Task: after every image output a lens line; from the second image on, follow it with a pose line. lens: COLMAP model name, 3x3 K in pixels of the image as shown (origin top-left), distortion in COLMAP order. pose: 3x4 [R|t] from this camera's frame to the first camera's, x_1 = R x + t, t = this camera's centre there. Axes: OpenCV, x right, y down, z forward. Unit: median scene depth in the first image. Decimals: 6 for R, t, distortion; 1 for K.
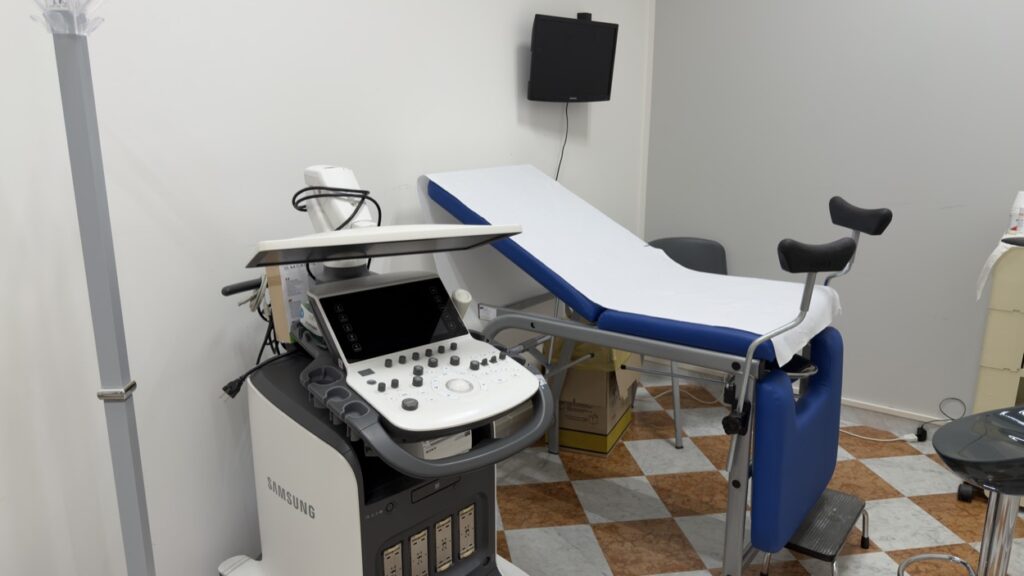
lens RADIAL K [[723.7, 0, 511.6], [0, 723.7, 287.7], [0, 0, 1]] dist [0.011235, -0.020085]
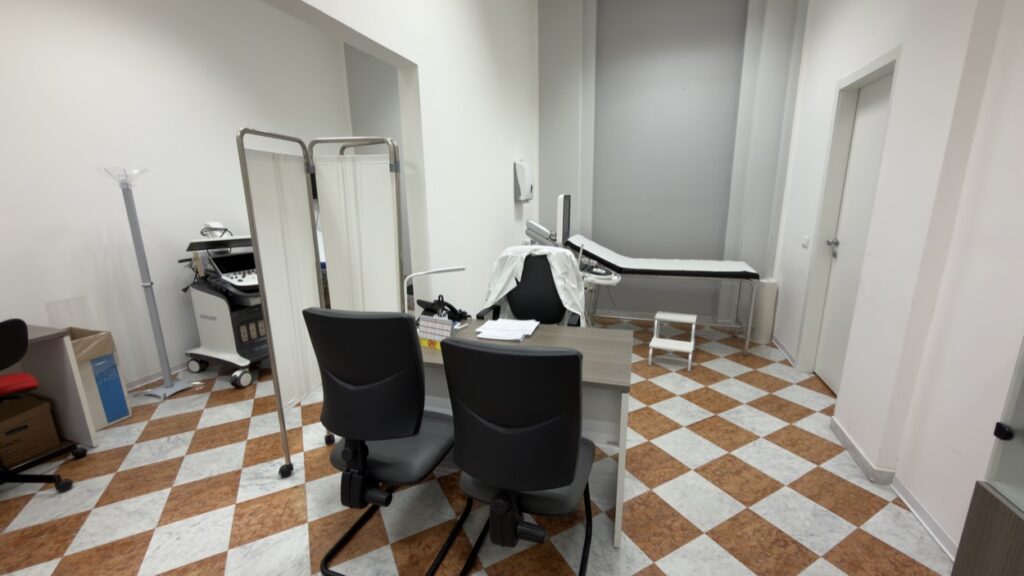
lens RADIAL K [[402.8, 0, 514.7], [0, 402.8, 288.9], [0, 0, 1]] dist [-0.014108, -0.000031]
pose [[0.936202, -0.092087, 0.339185, 0.429610], [0.095224, 0.995428, 0.007421, 0.279814], [-0.338317, 0.025351, 0.940691, -1.290404]]
